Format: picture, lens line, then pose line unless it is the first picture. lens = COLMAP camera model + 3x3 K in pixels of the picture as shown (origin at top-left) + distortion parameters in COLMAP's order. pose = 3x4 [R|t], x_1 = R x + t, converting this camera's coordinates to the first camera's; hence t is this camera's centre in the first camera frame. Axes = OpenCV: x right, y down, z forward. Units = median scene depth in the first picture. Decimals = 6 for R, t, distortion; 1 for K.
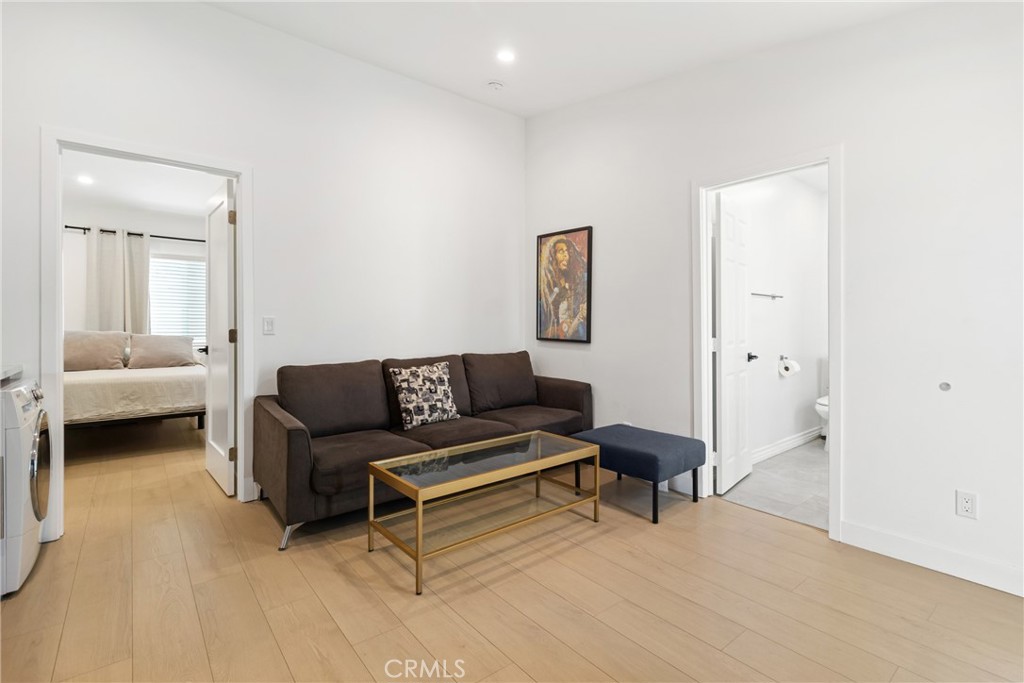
lens RADIAL K [[476.6, 0, 517.1], [0, 476.6, 325.5], [0, 0, 1]] dist [0.000846, 0.000377]
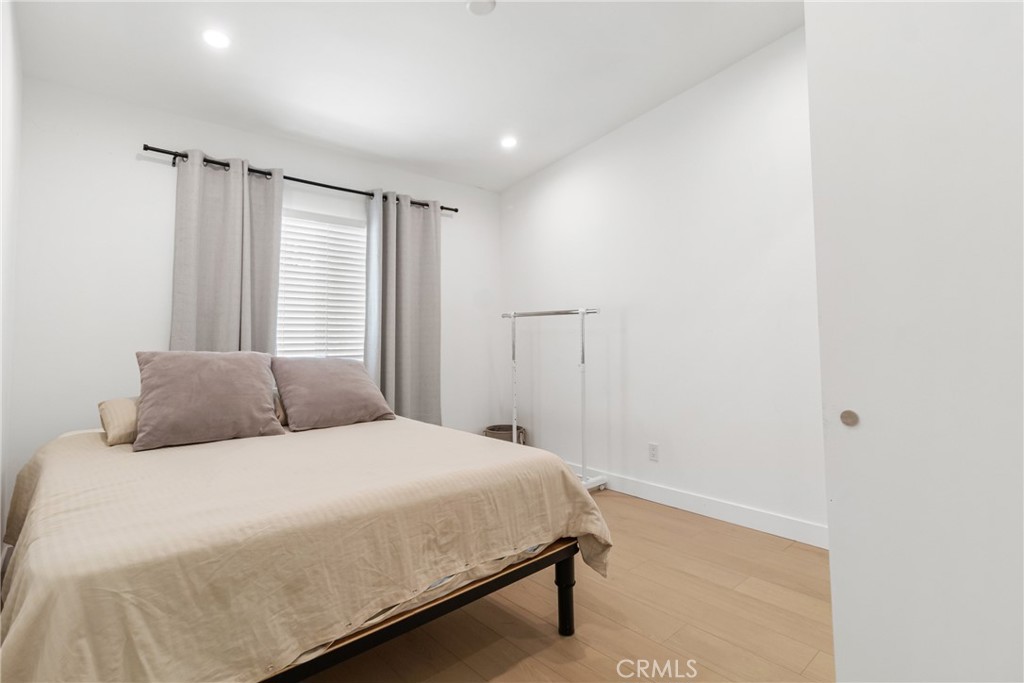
lens RADIAL K [[494.0, 0, 511.5], [0, 494.0, 304.4], [0, 0, 1]] dist [0.000741, 0.000124]
pose [[0.998425, 0.001713, 0.056085, -0.568784], [0.002112, 0.997679, -0.068066, -0.001080], [-0.056071, 0.068077, 0.996103, 0.448770]]
